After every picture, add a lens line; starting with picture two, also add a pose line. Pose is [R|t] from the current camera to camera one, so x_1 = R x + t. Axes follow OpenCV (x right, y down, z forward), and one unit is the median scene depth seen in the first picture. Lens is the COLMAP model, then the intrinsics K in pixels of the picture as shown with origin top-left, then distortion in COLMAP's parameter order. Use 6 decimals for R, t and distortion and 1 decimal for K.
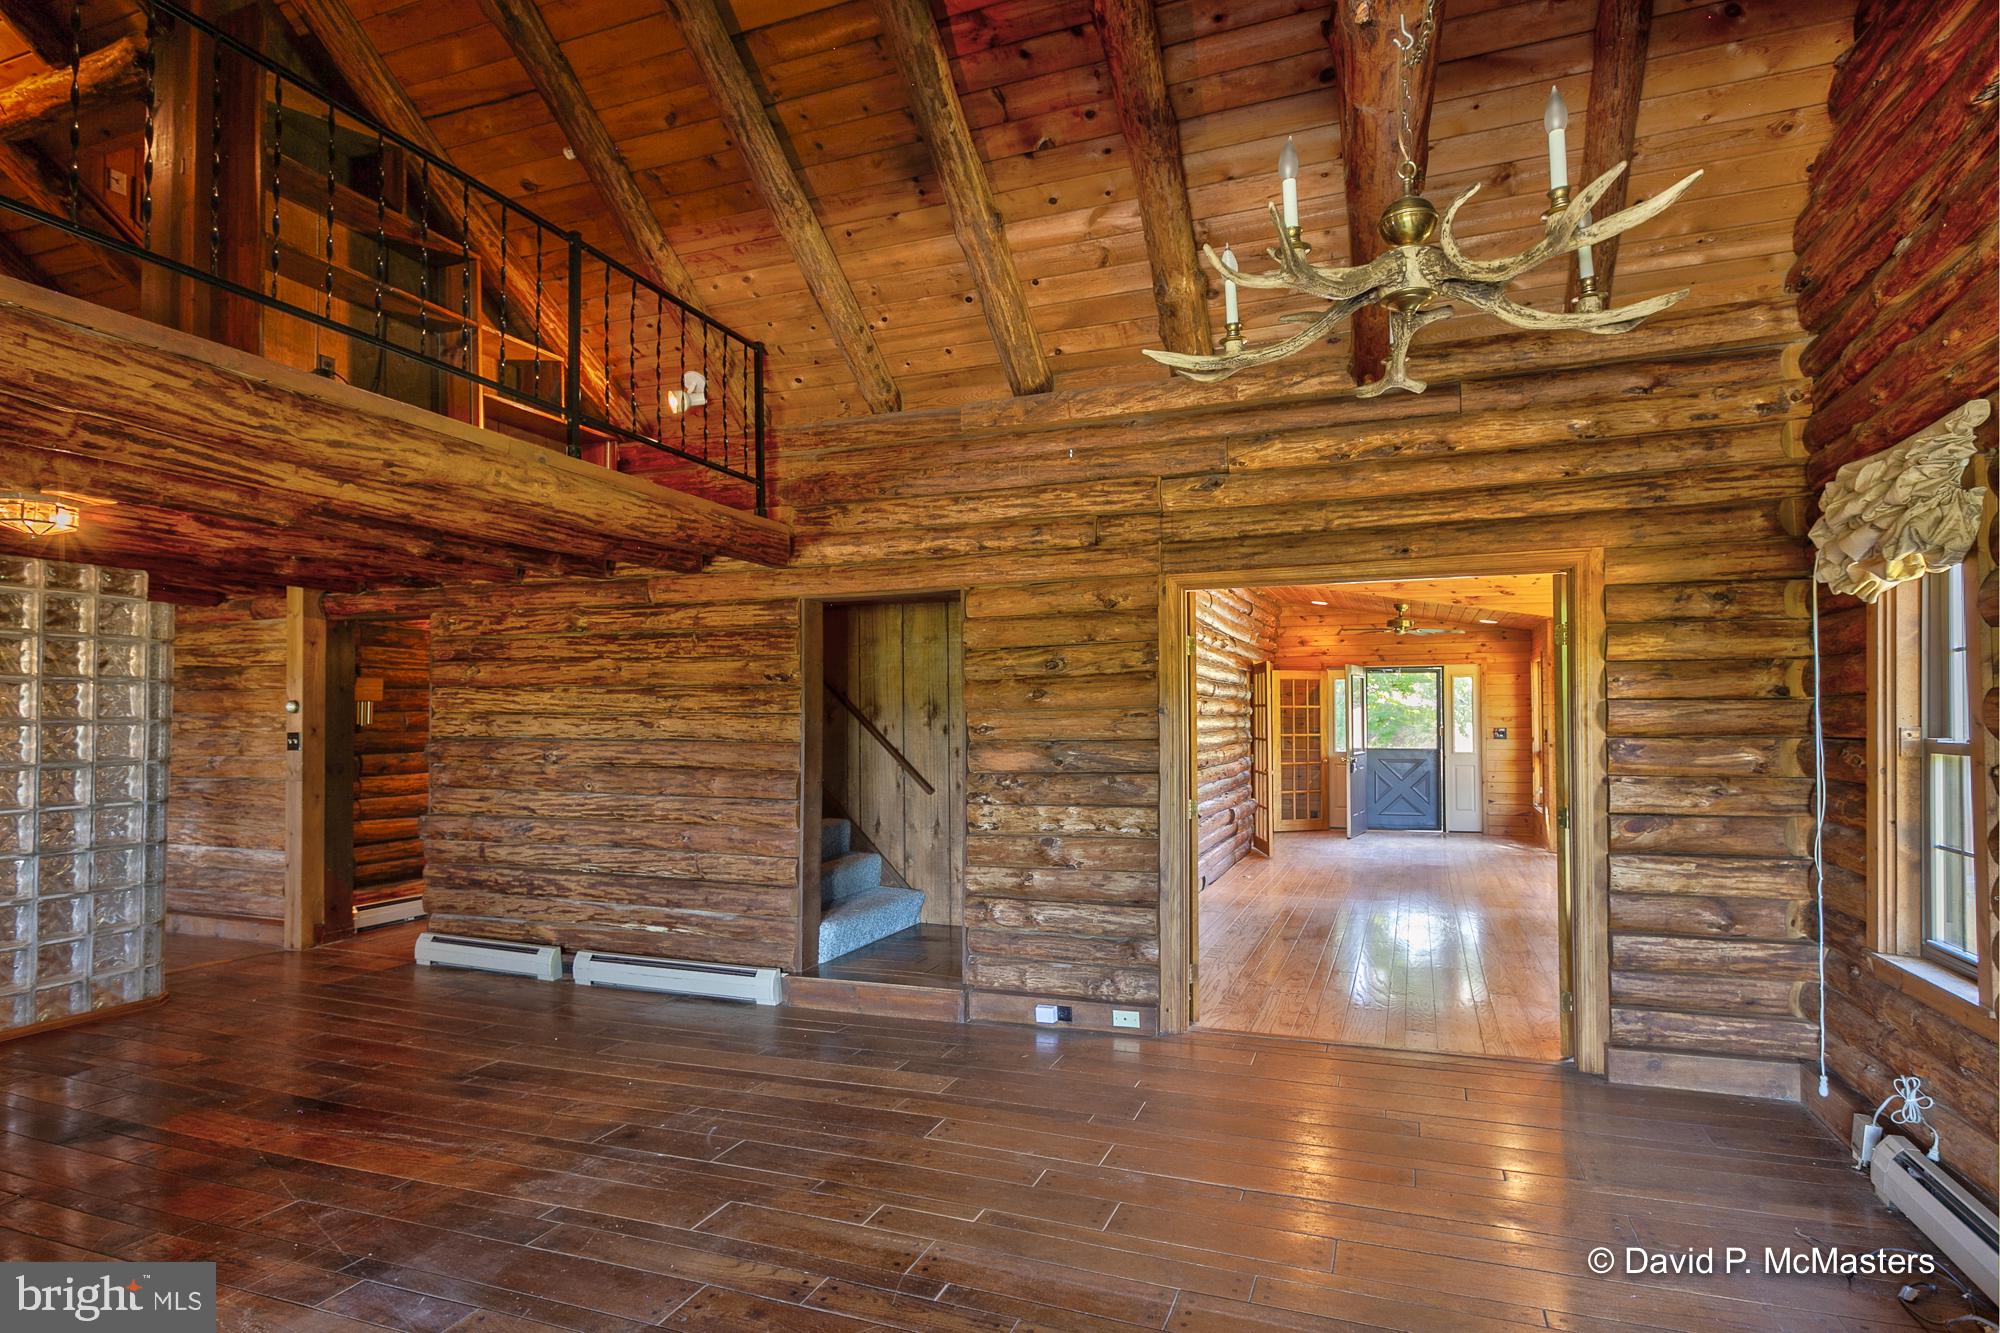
lens RADIAL K [[1088.5, 0, 1035.4], [0, 1088.5, 689.8], [0, 0, 1]] dist [0.001292, 0.000262]
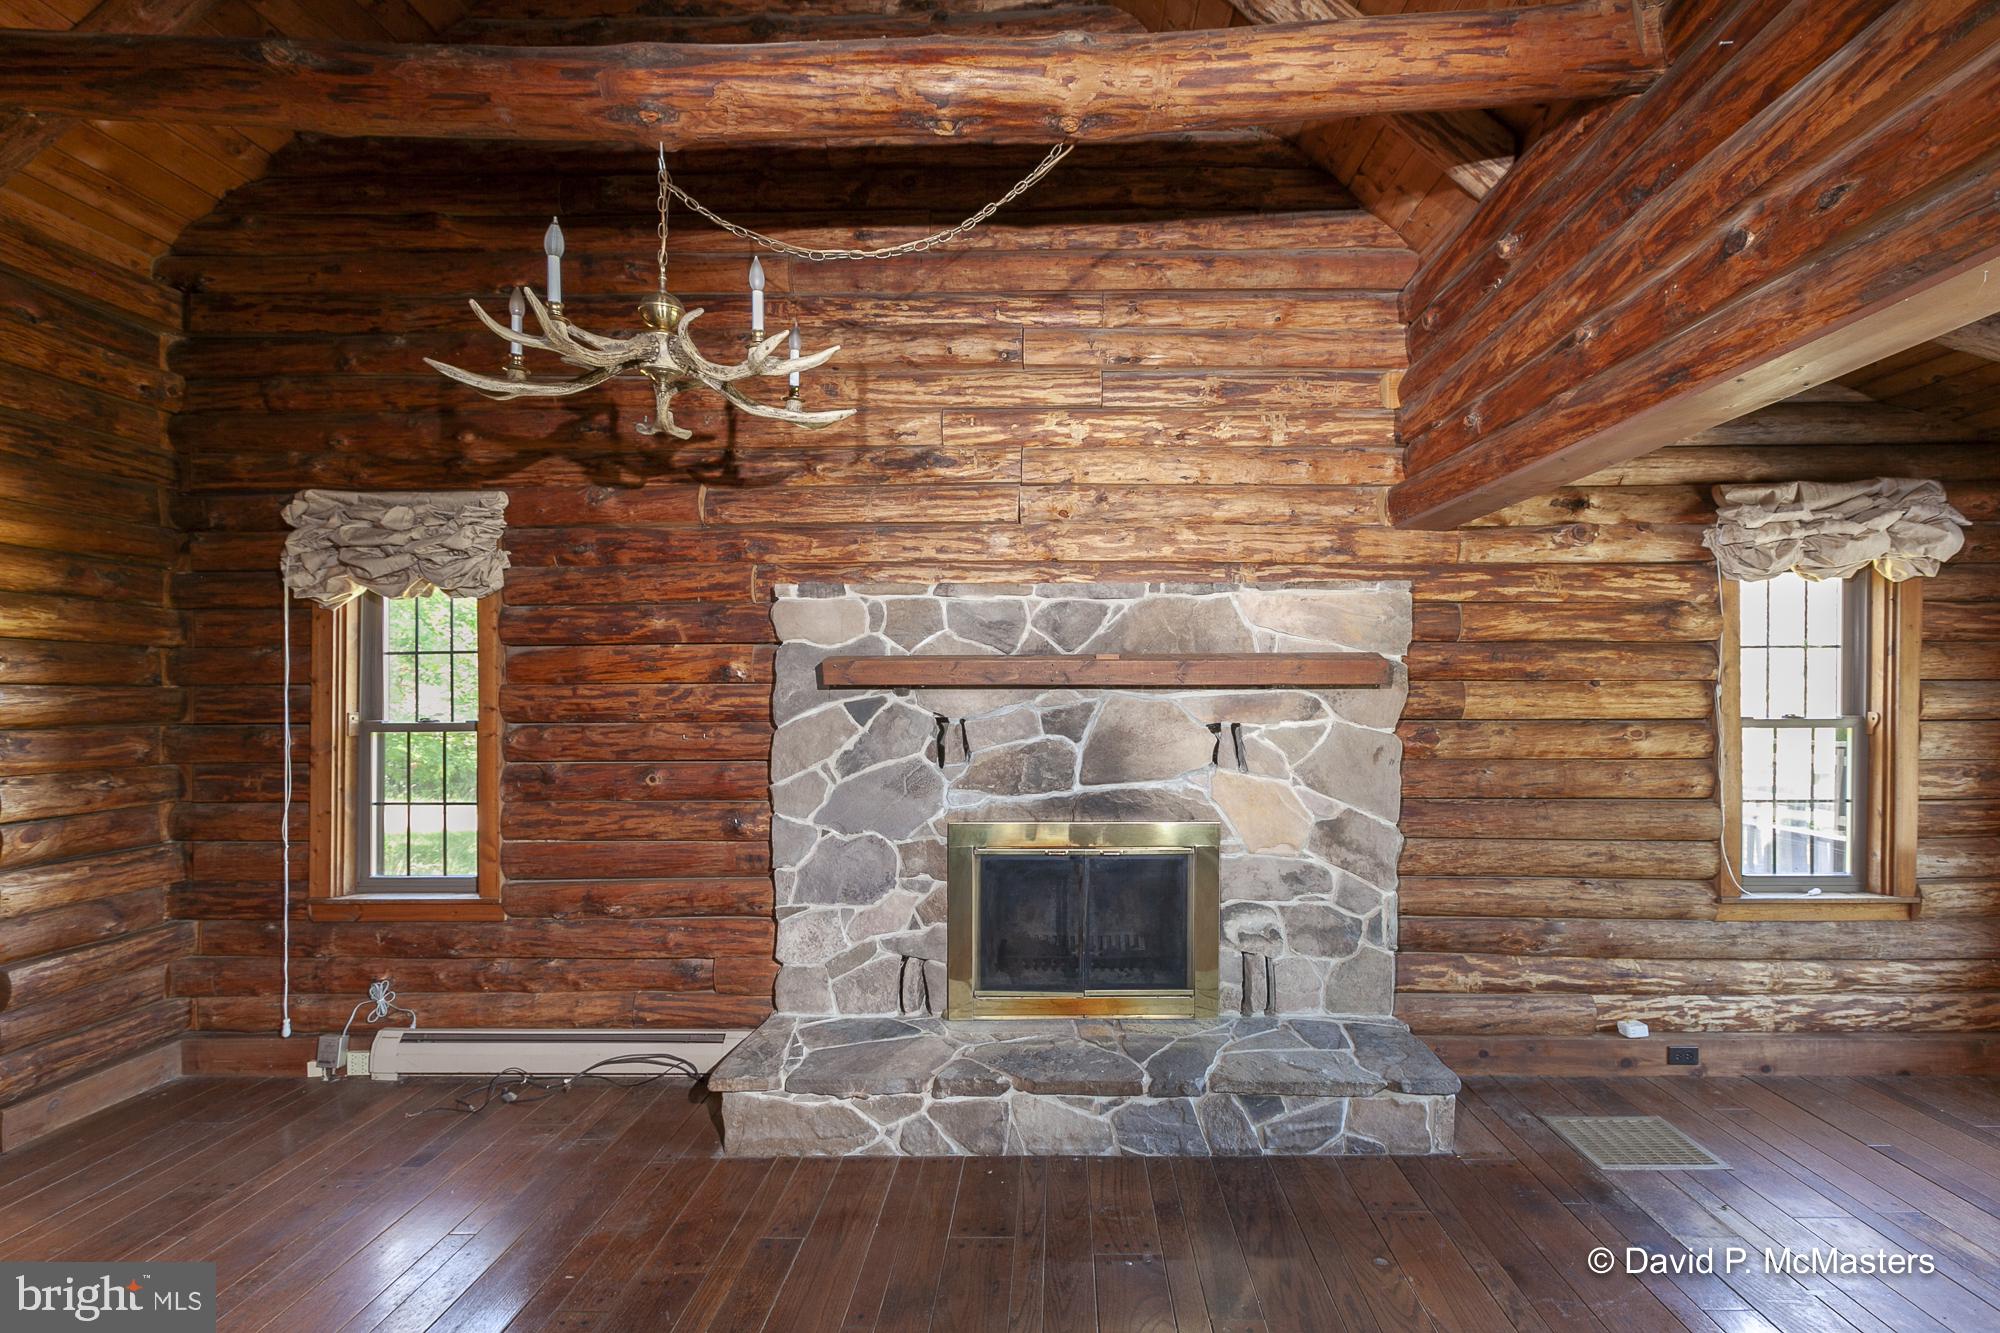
lens RADIAL K [[922.2, 0, 1027.8], [0, 922.2, 705.2], [0, 0, 1]] dist [-0.001823, 0.000630]
pose [[-0.303758, -0.003819, 0.952742, -0.317461], [-0.020164, 0.999794, -0.002421, 0.009803], [-0.952536, -0.019946, -0.303772, 0.425300]]
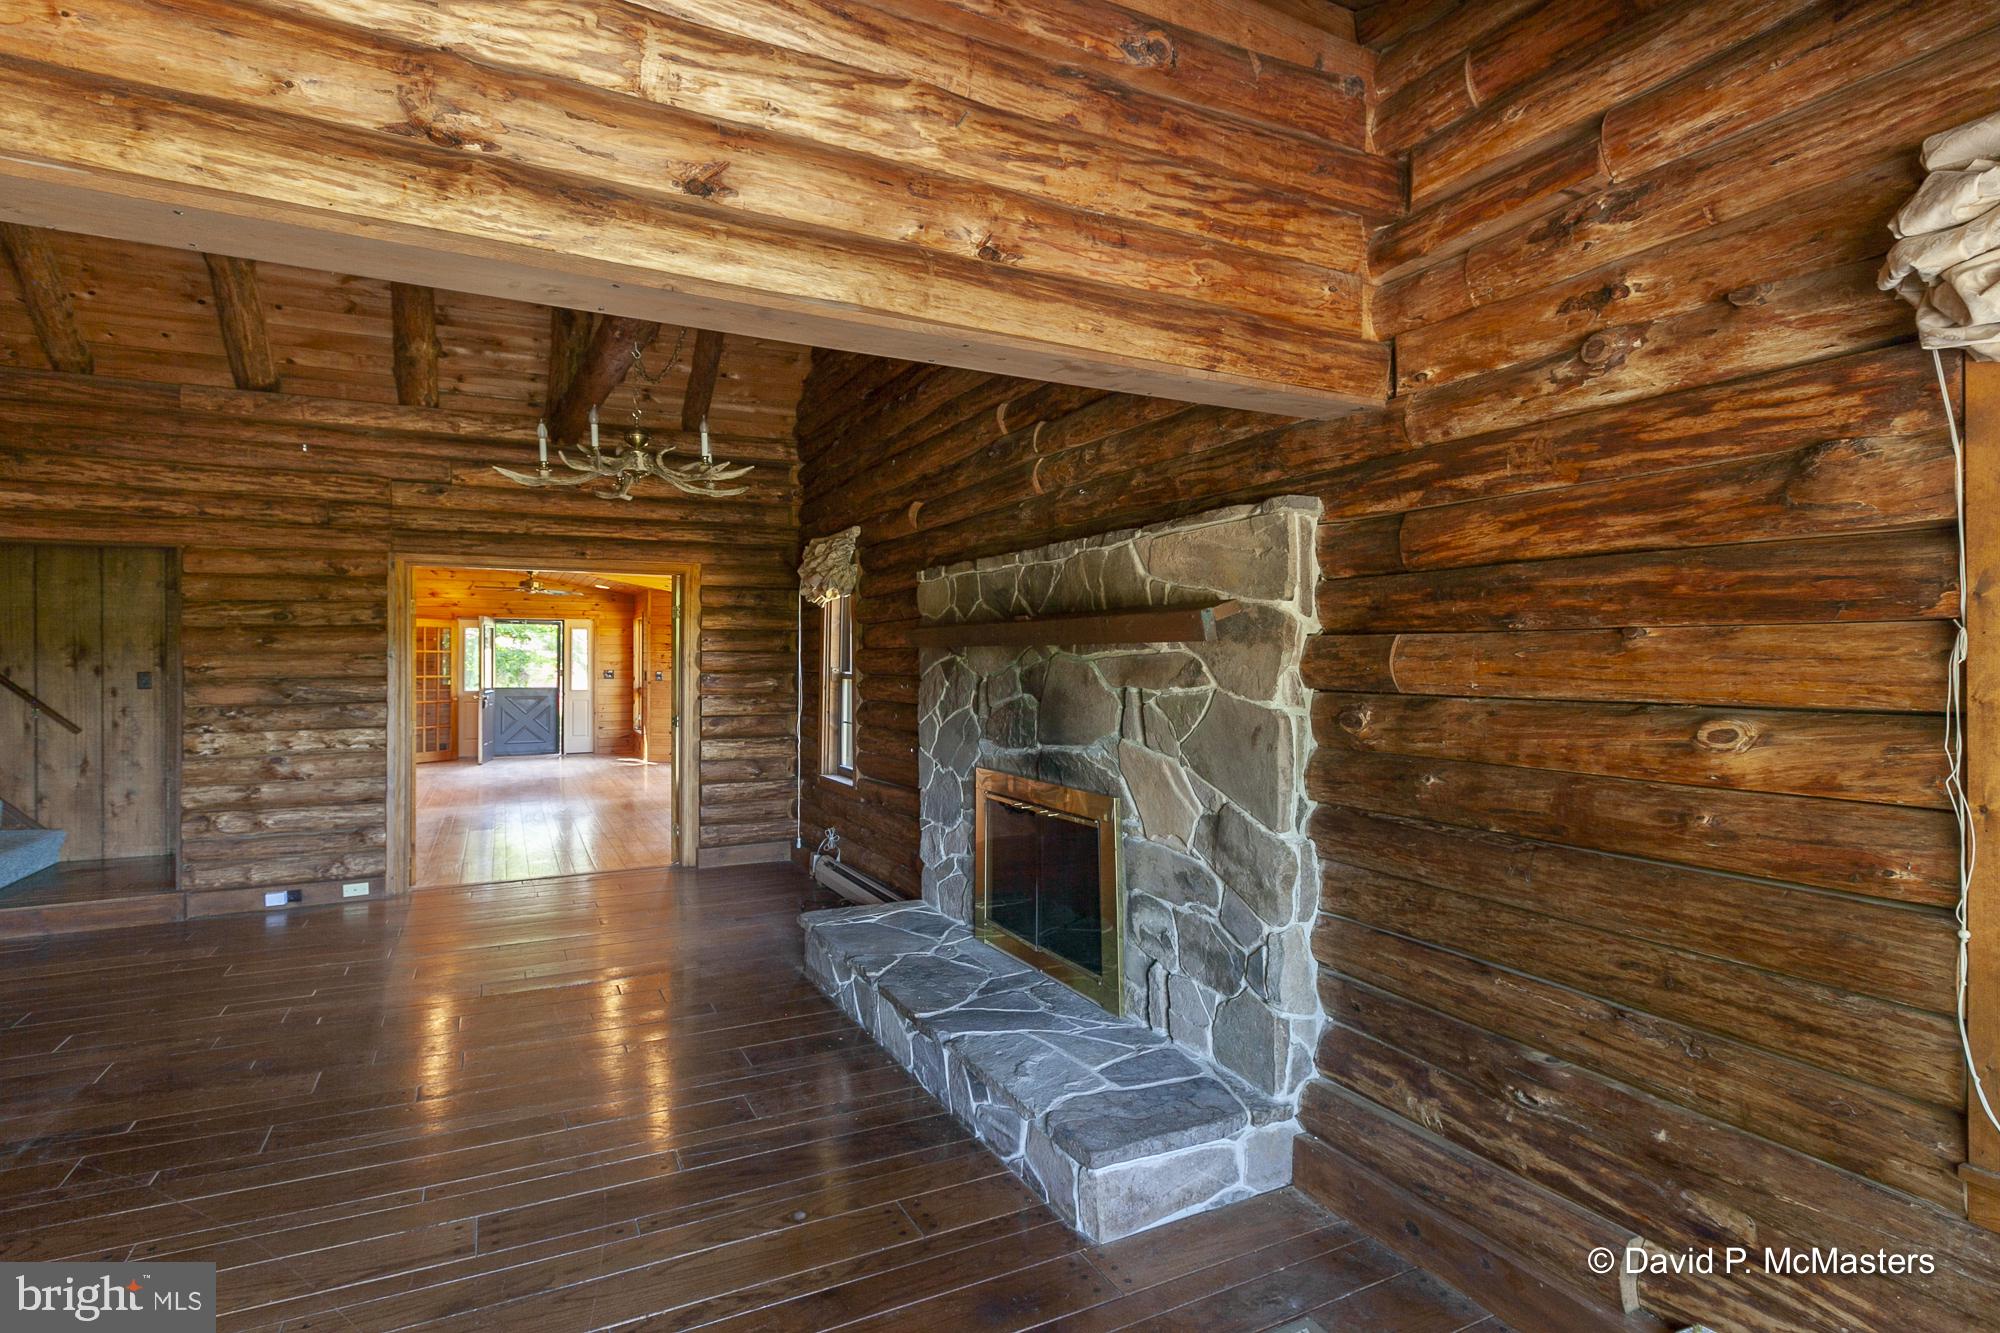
lens RADIAL K [[922.2, 0, 1009.7], [0, 922.2, 661.3], [0, 0, 1]] dist [-0.001823, 0.000630]
pose [[0.678268, 0.005423, 0.734795, -0.202157], [-0.023394, 0.999625, 0.014217, -0.006877], [-0.734442, -0.026833, 0.678140, -0.328336]]
